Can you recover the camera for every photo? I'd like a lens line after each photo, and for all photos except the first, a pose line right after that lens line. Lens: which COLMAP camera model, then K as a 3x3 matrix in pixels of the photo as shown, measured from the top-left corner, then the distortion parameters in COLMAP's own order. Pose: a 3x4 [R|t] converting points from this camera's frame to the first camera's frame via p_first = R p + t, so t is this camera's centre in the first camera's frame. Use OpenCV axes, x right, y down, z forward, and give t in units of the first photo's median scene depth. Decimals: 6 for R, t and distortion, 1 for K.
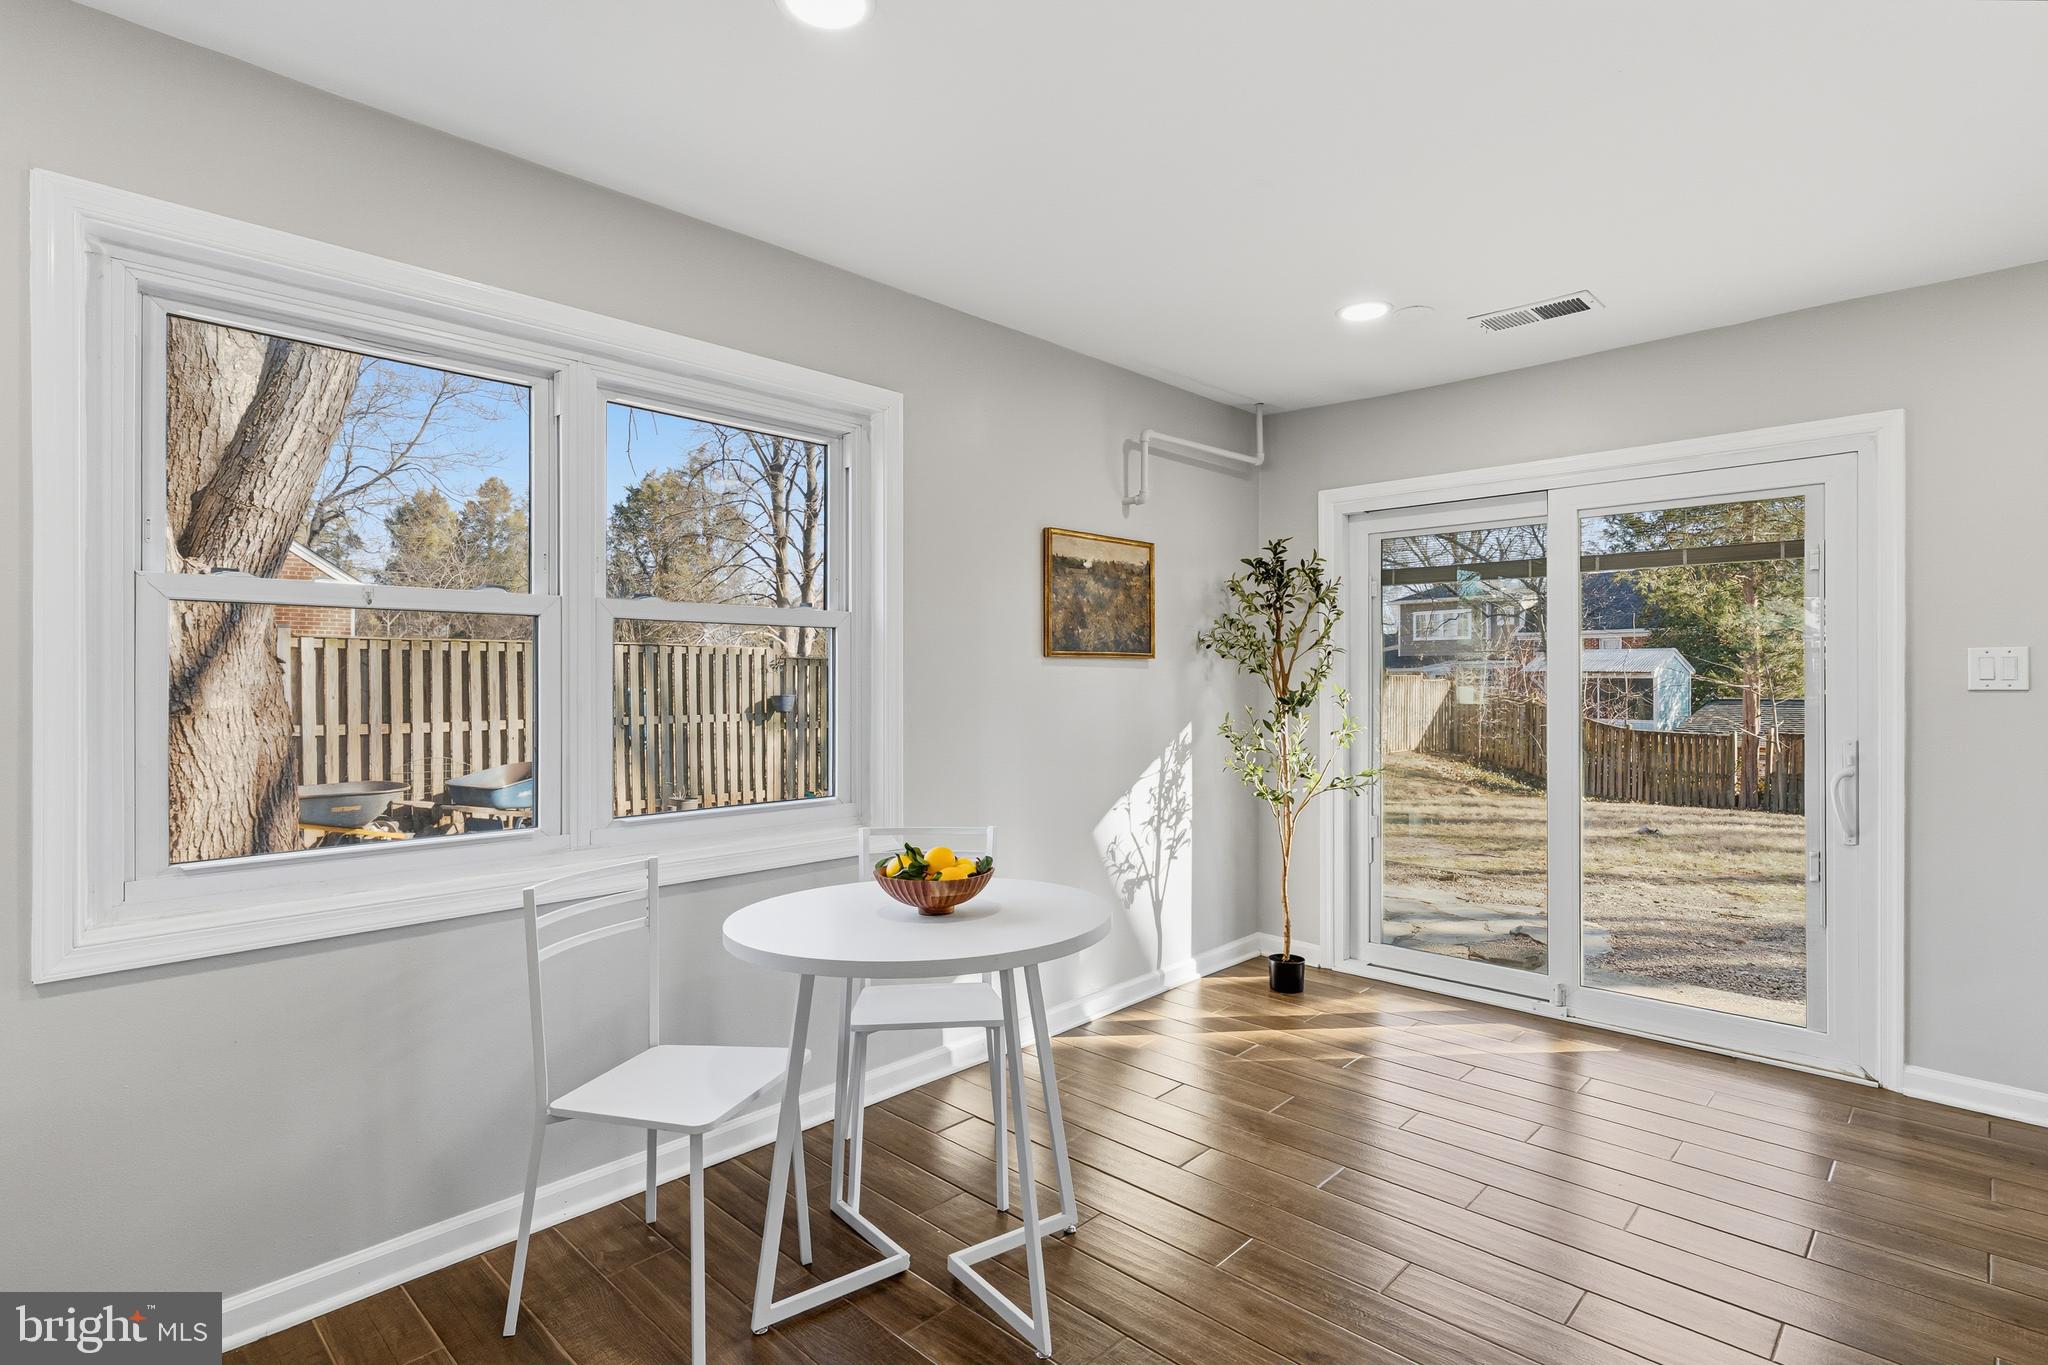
lens RADIAL K [[1024.8, 0, 1005.9], [0, 1024.8, 680.1], [0, 0, 1]] dist [0.001888, 0.000118]
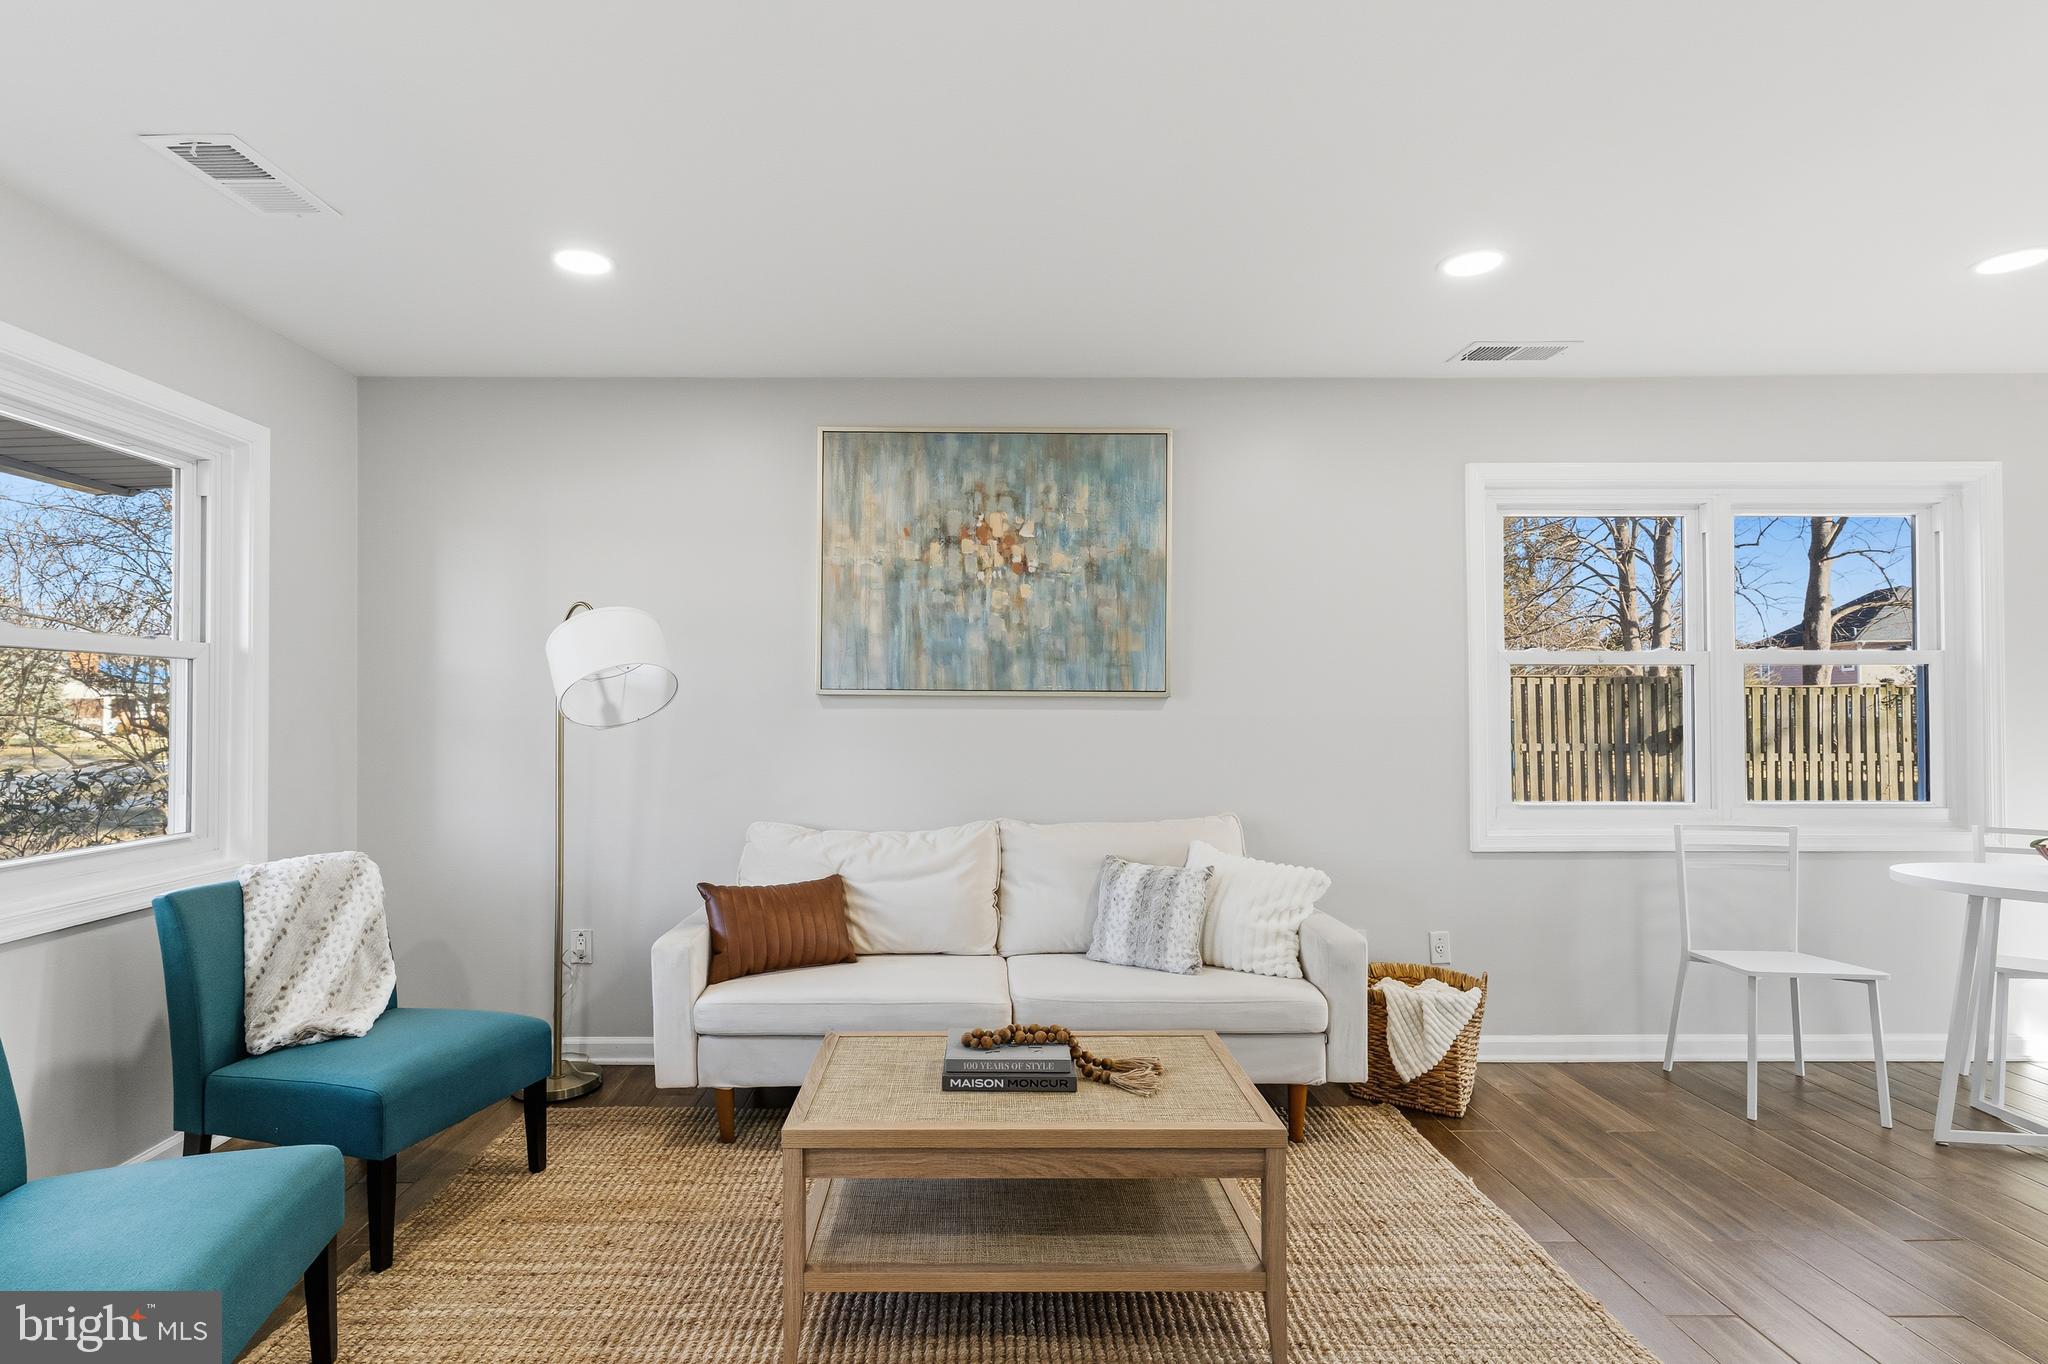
lens RADIAL K [[985.4, 0, 972.2], [0, 985.4, 701.3], [0, 0, 1]] dist [0.003785, 0.000593]
pose [[0.698116, -0.008168, -0.715938, -0.082030], [0.001246, 0.999947, -0.010193, 0.002925], [0.715984, 0.006224, 0.698089, -0.450151]]
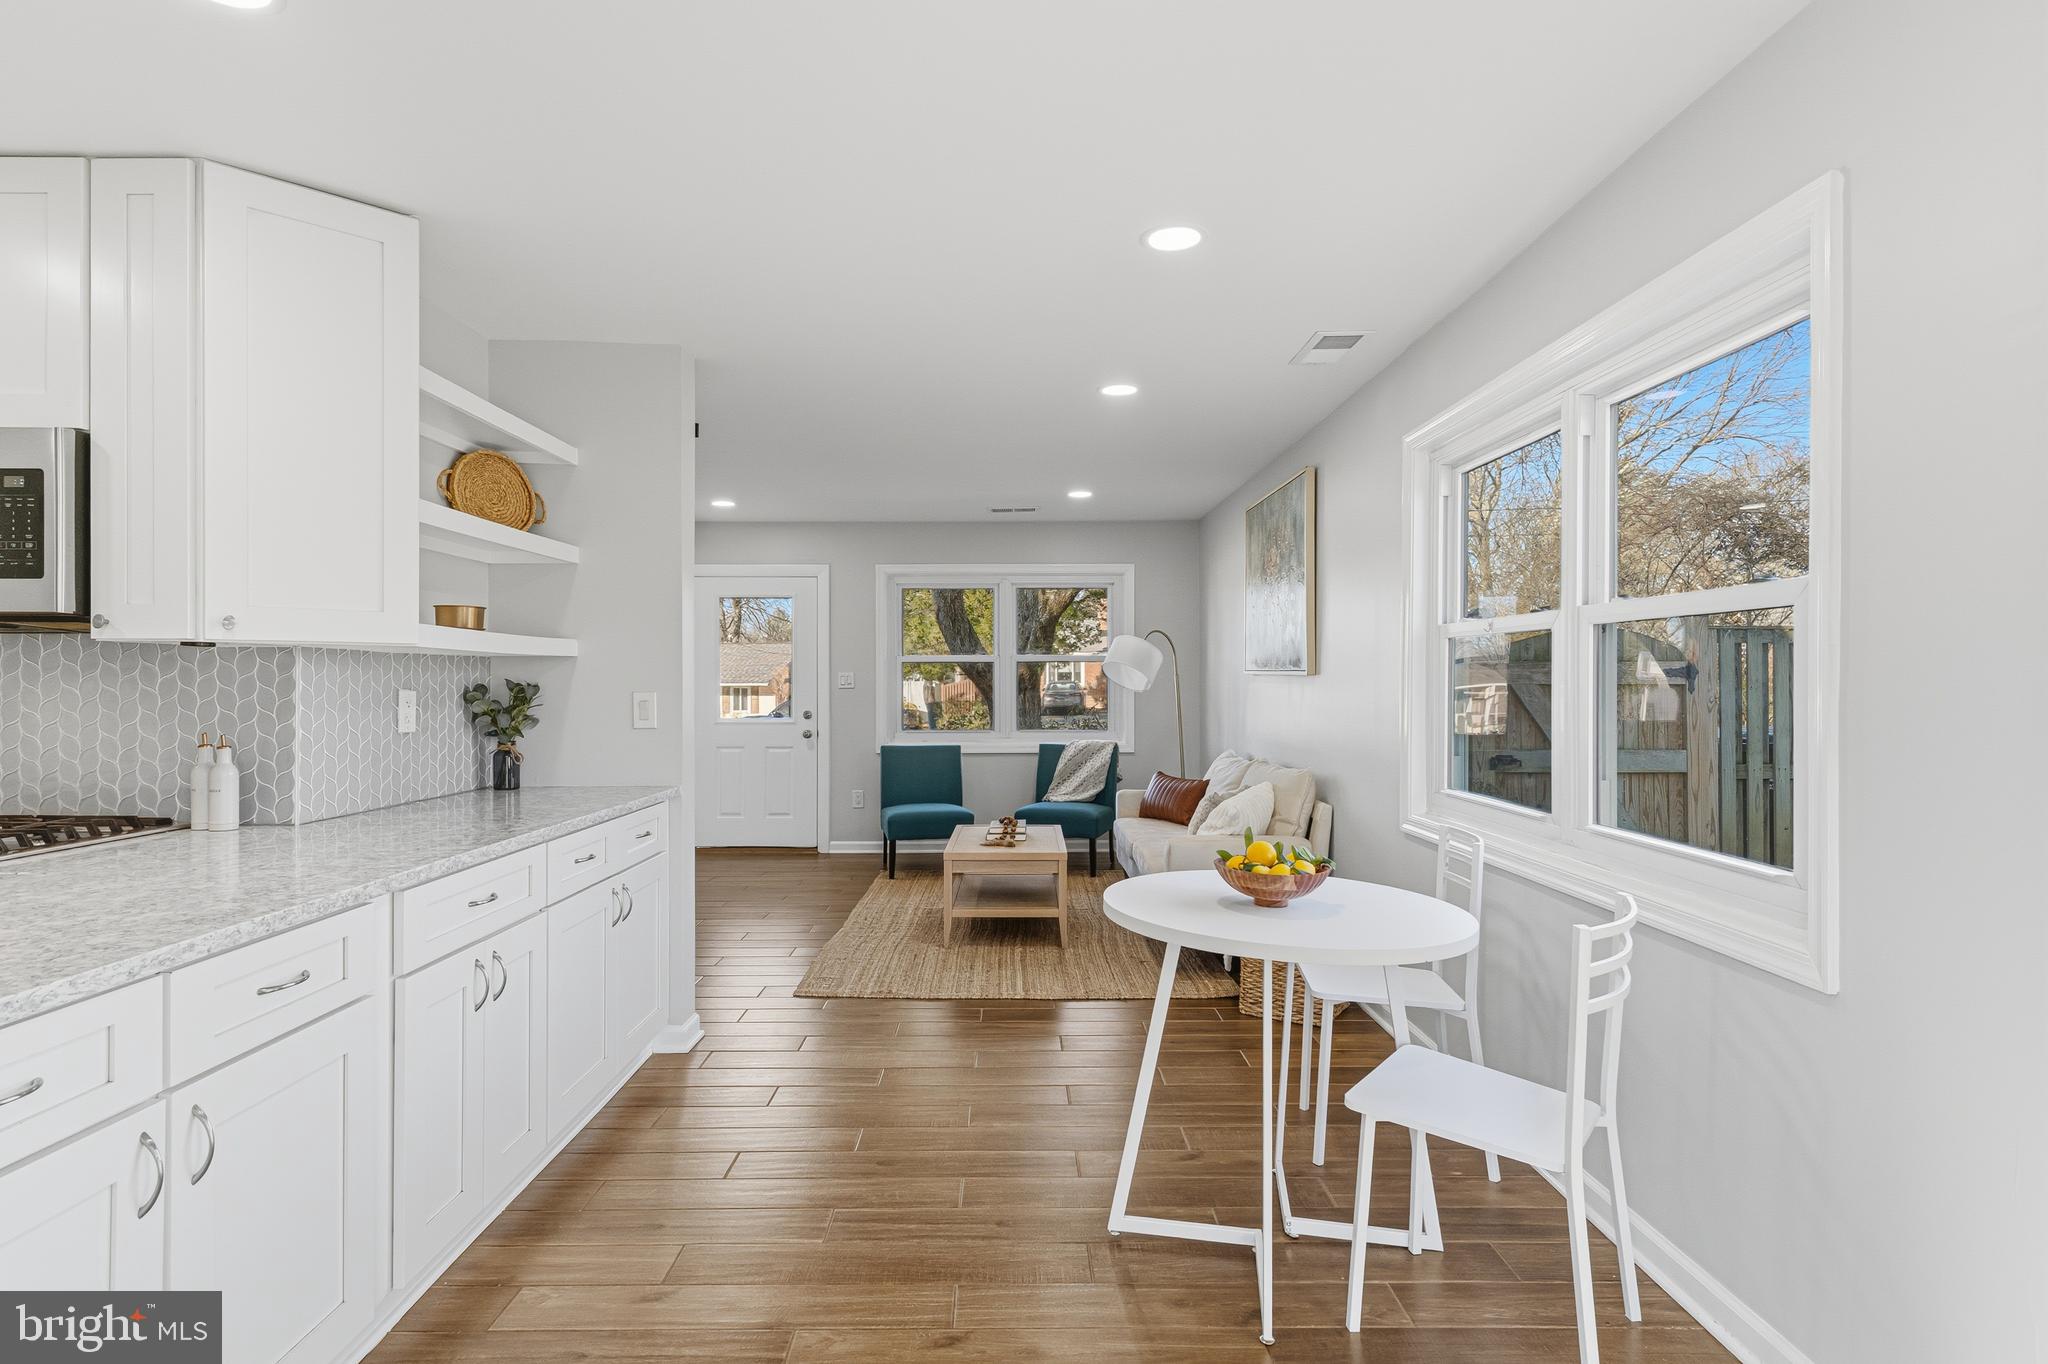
lens RADIAL K [[1024.8, 0, 1005.9], [0, 1024.8, 679.6], [0, 0, 1]] dist [0.001888, 0.000118]
pose [[-0.718299, -0.002885, -0.695729, 0.417235], [-0.004086, 0.999992, 0.000072, -0.003209], [0.695723, 0.002894, -0.718305, 0.753048]]
